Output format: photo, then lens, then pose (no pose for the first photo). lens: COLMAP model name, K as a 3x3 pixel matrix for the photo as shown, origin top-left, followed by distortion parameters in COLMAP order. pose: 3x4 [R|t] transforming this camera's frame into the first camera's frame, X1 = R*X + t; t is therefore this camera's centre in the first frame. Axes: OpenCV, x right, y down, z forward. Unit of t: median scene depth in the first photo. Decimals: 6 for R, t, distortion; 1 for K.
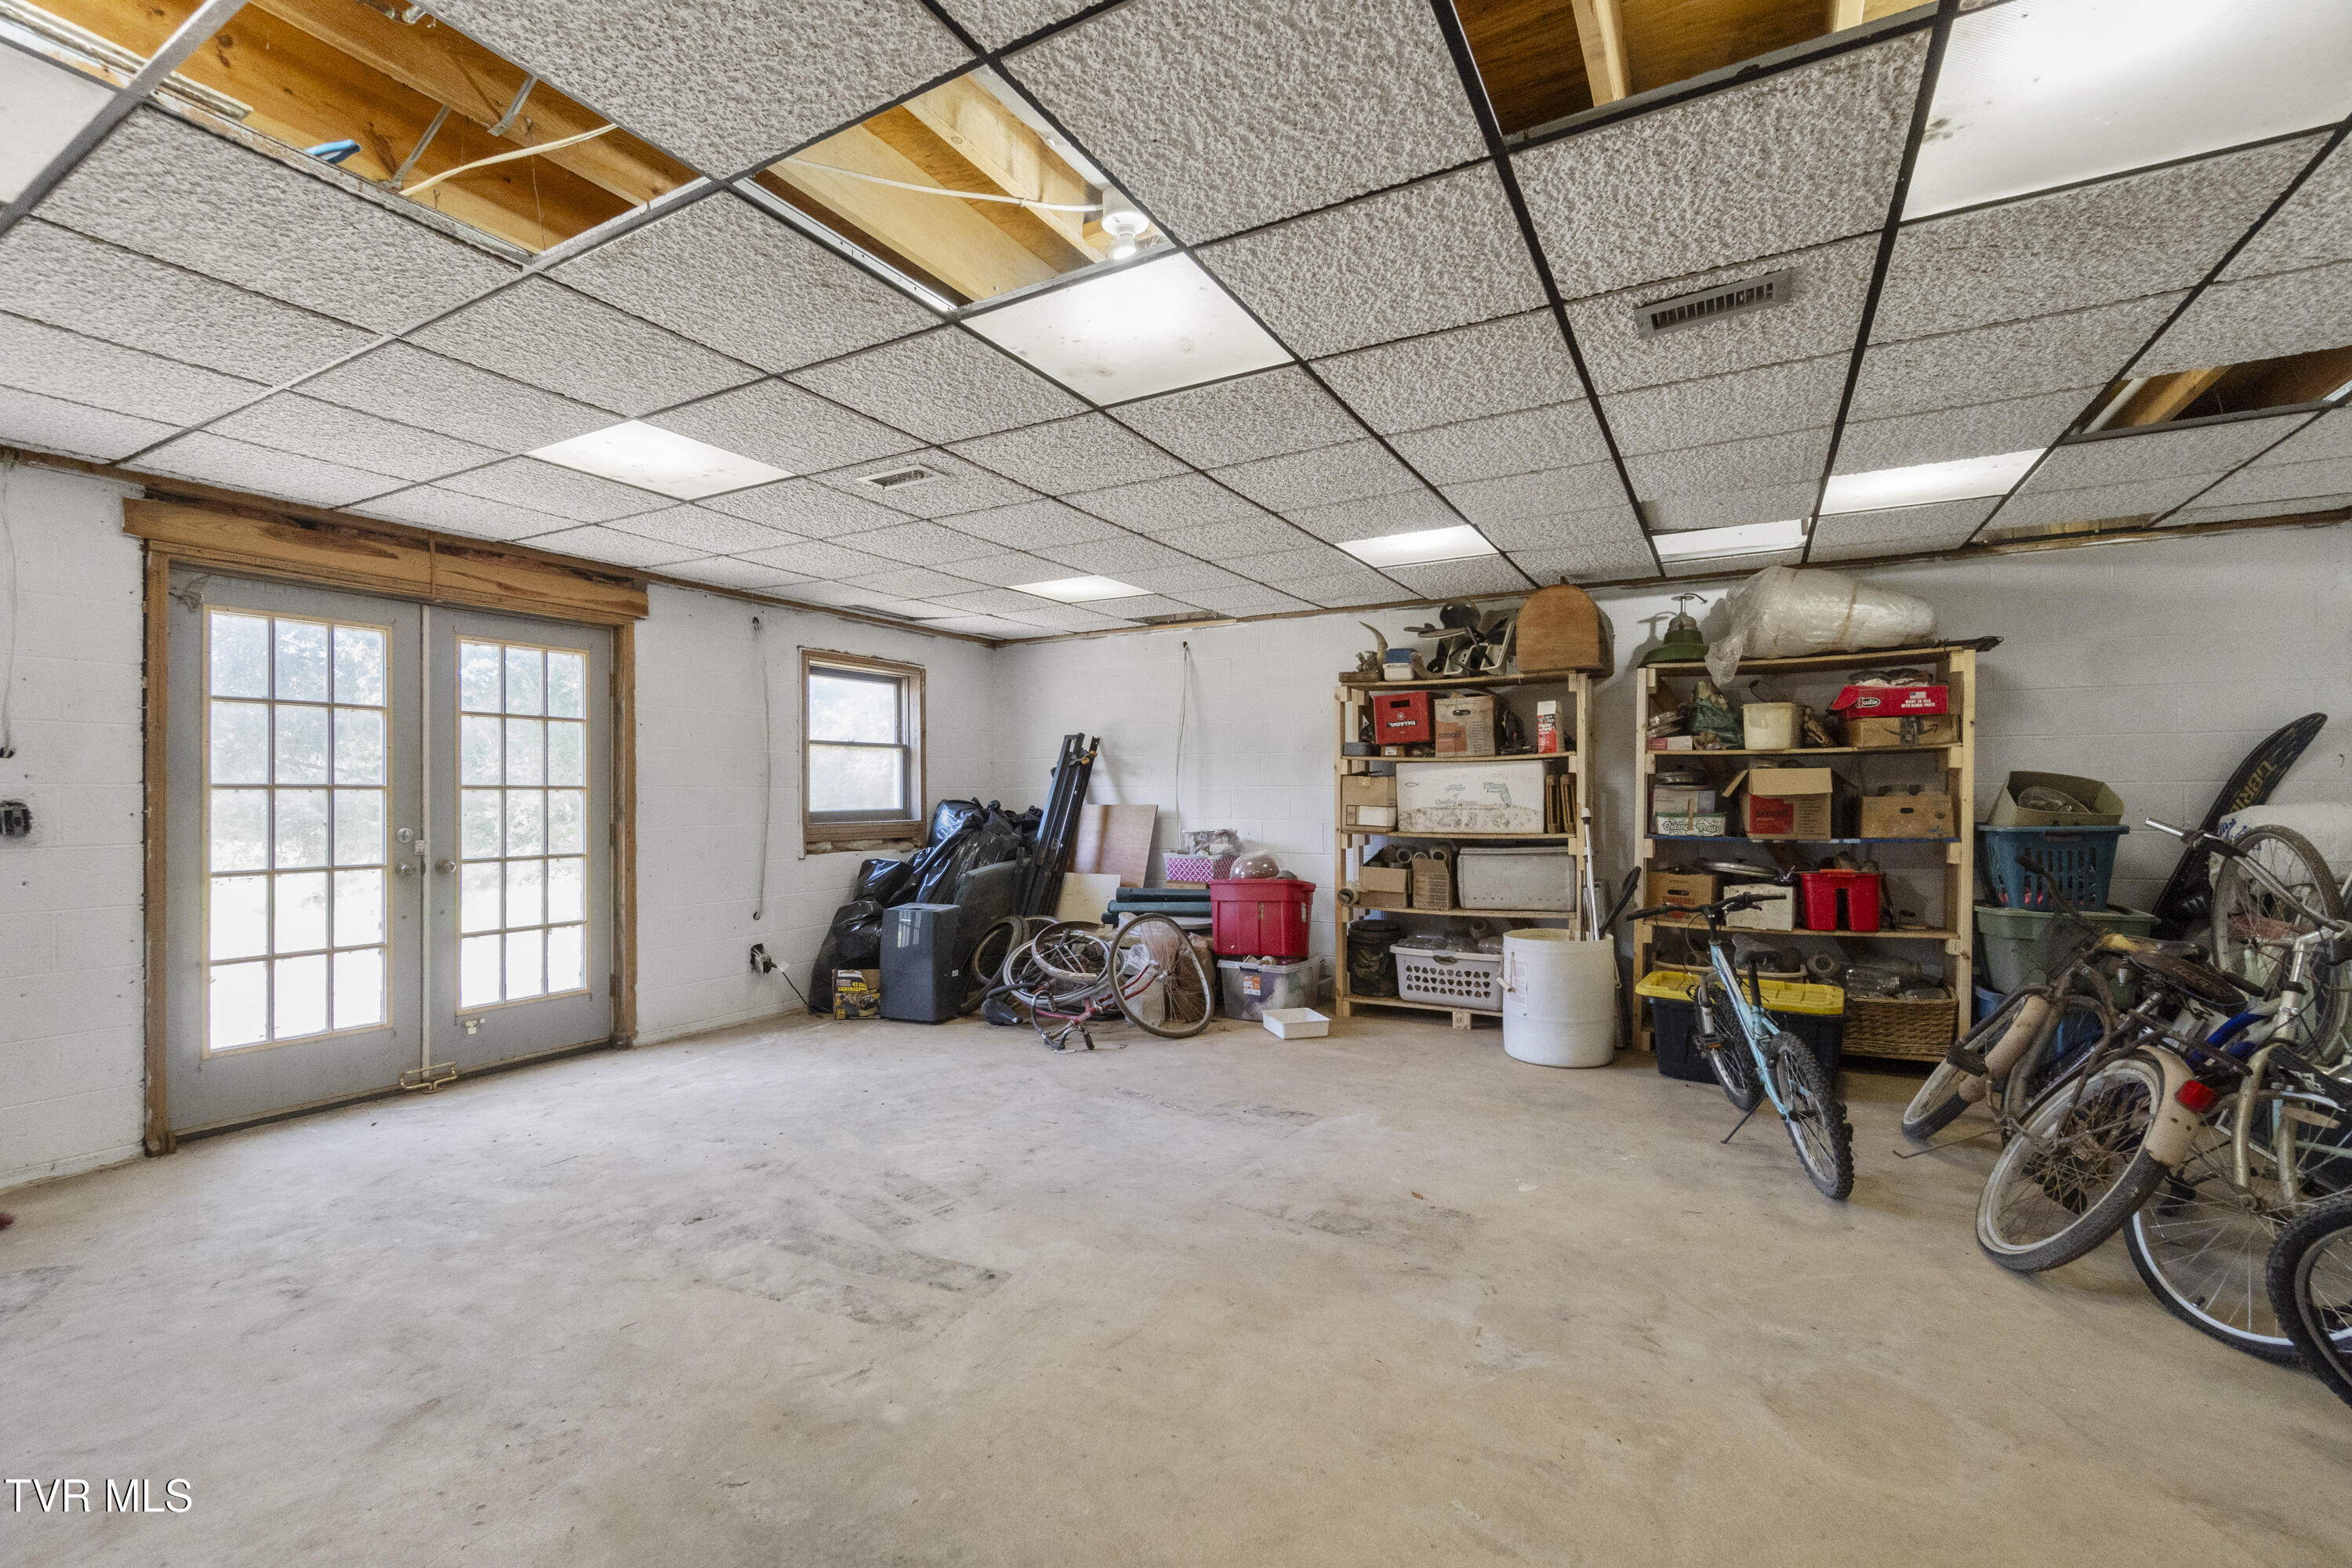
lens RADIAL K [[1028.8, 0, 1172.8], [0, 1028.8, 791.5], [0, 0, 1]] dist [-0.006014, 0.001653]
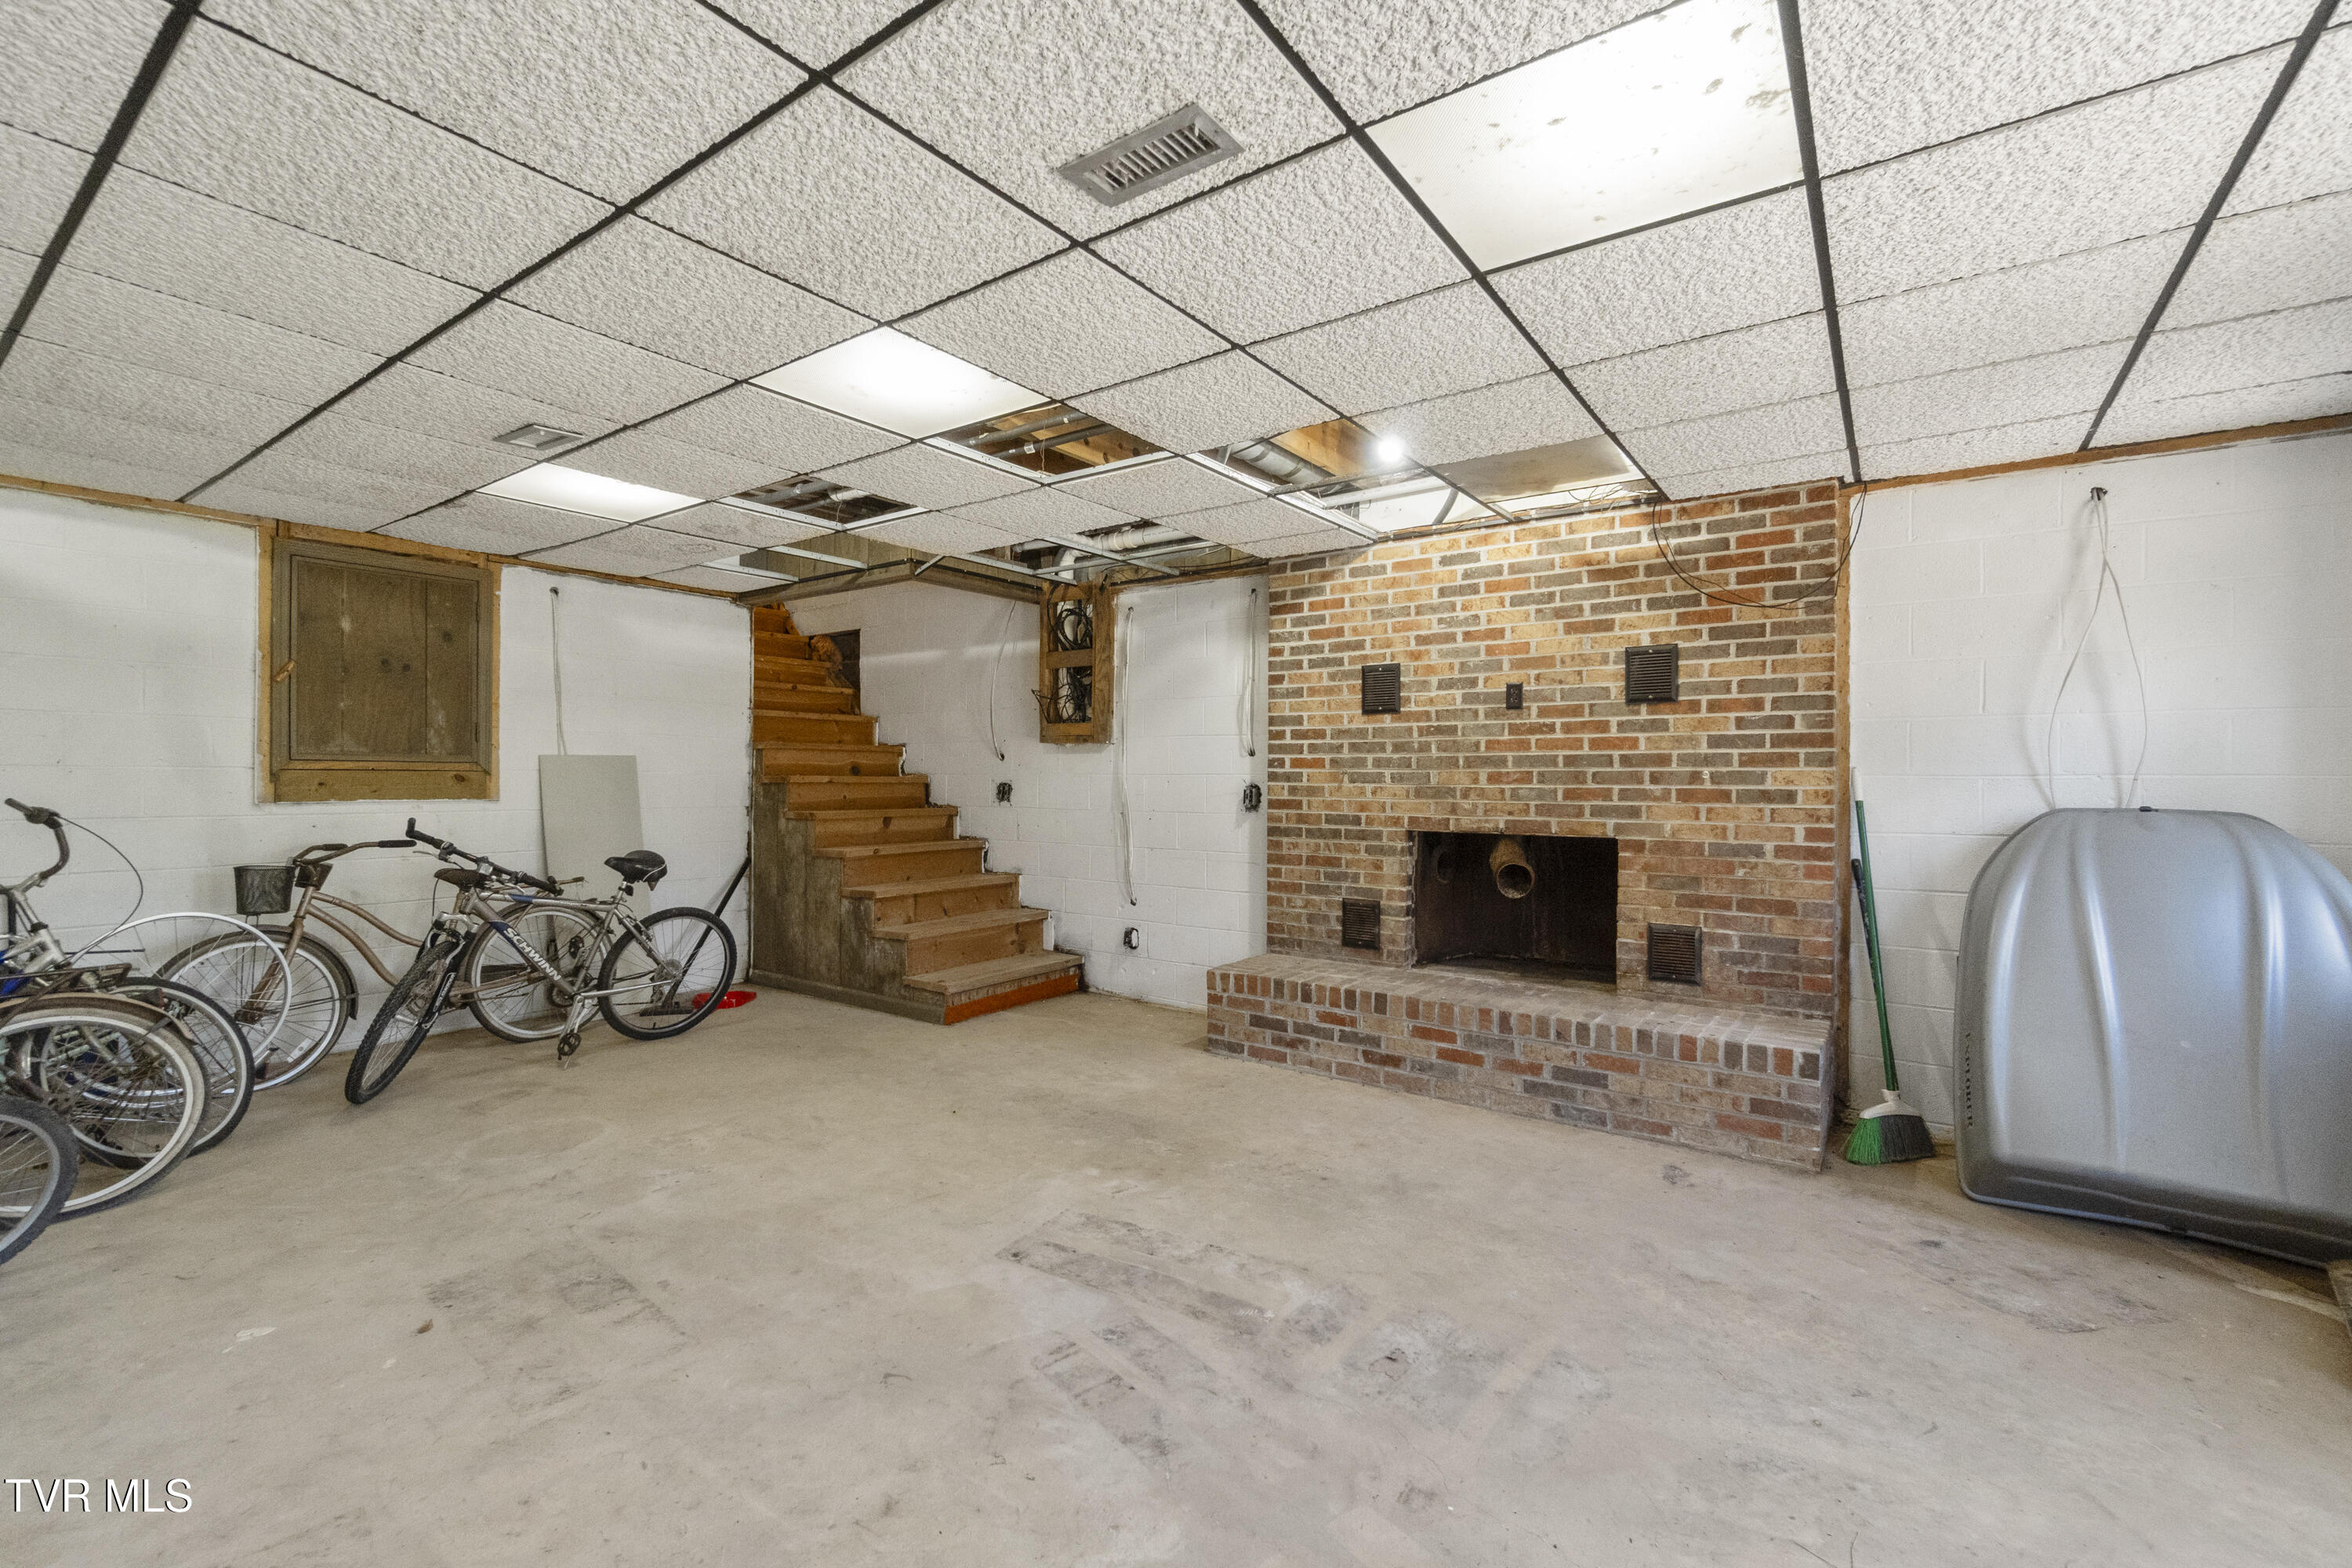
lens RADIAL K [[1028.8, 0, 1171.3], [0, 1028.8, 780.1], [0, 0, 1]] dist [-0.006014, 0.001653]
pose [[-0.993995, -0.004176, 0.109346, -0.413219], [-0.004384, 0.999989, -0.001663, 0.003408], [-0.109338, -0.002132, -0.994002, 1.879116]]
